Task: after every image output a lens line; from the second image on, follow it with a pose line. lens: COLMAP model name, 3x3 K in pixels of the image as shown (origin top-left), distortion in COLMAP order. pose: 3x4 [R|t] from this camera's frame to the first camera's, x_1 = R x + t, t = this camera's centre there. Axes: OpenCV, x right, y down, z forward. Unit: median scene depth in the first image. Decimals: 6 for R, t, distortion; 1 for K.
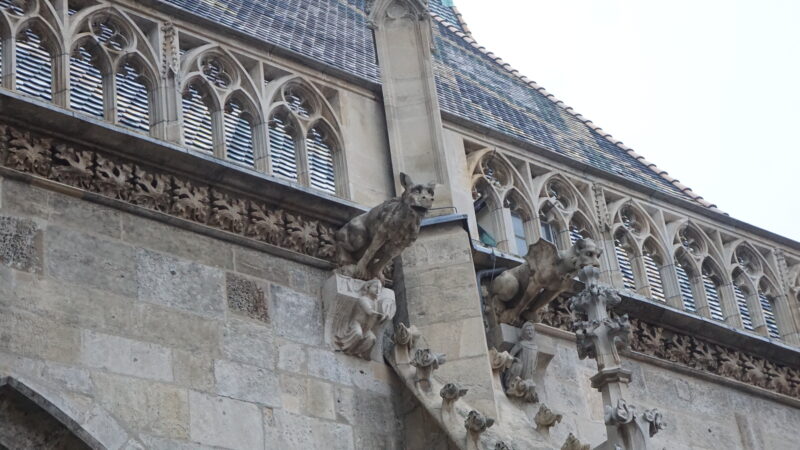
lens RADIAL K [[1674.1, 0, 400.0], [0, 1674.1, 225.0], [0, 0, 1]] dist [0.259692, -0.156958]
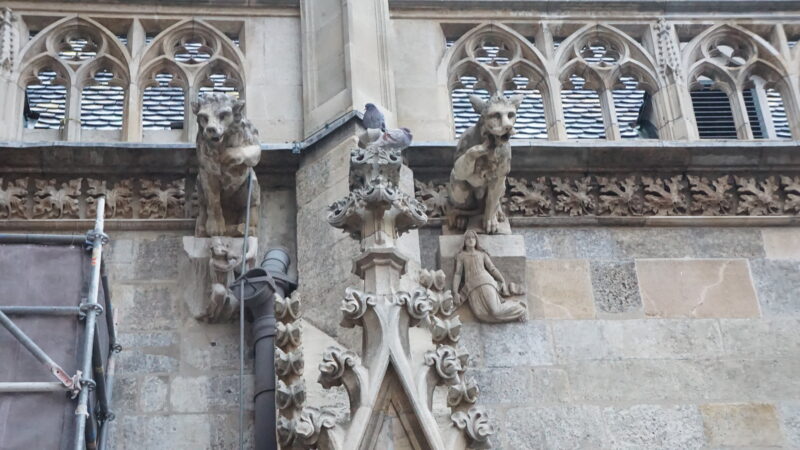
lens RADIAL K [[1674.1, 0, 400.0], [0, 1674.1, 225.0], [0, 0, 1]] dist [0.259692, -0.156958]
pose [[0.833778, -0.284134, -0.473372, 0.269102], [0.266552, 0.958024, -0.105546, 0.086292], [0.483491, -0.038176, 0.874516, 0.202229]]
